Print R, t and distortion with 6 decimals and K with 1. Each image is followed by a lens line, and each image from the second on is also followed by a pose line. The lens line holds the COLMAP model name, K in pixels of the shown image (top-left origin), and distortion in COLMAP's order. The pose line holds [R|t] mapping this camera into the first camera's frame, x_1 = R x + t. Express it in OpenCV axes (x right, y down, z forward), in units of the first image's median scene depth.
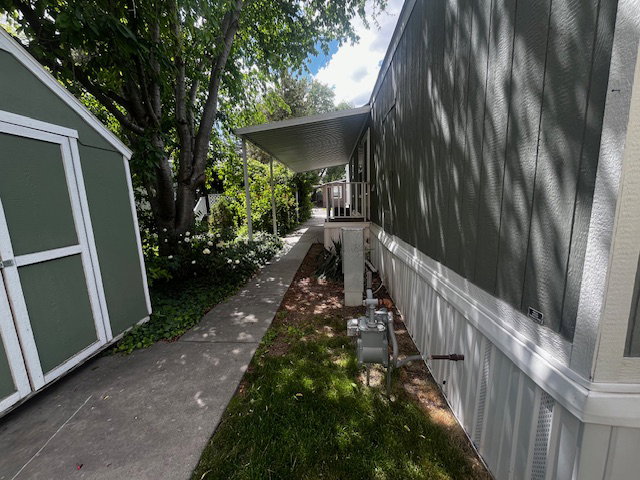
lens RADIAL K [[259.4, 0, 318.8], [0, 259.4, 238.8], [0, 0, 1]] dist [-0.003979, 0.000777]
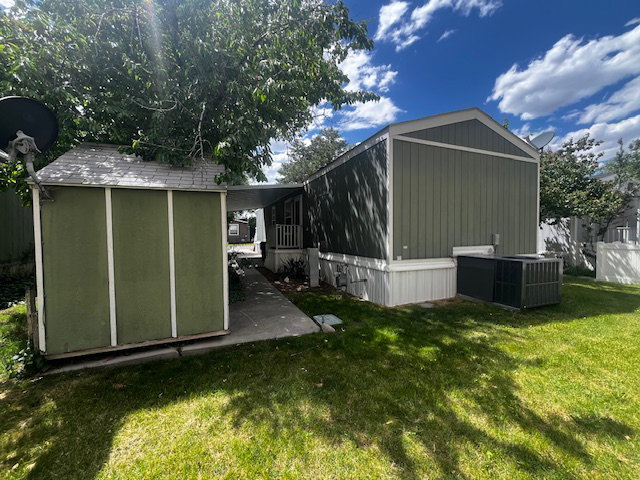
lens RADIAL K [[259.4, 0, 317.6], [0, 259.4, 239.7], [0, 0, 1]] dist [-0.003979, 0.000777]
pose [[0.905247, 0.021464, 0.424343, -0.753065], [0.039829, 0.990039, -0.135045, 0.181117], [-0.423015, 0.139150, 0.895375, -0.944473]]
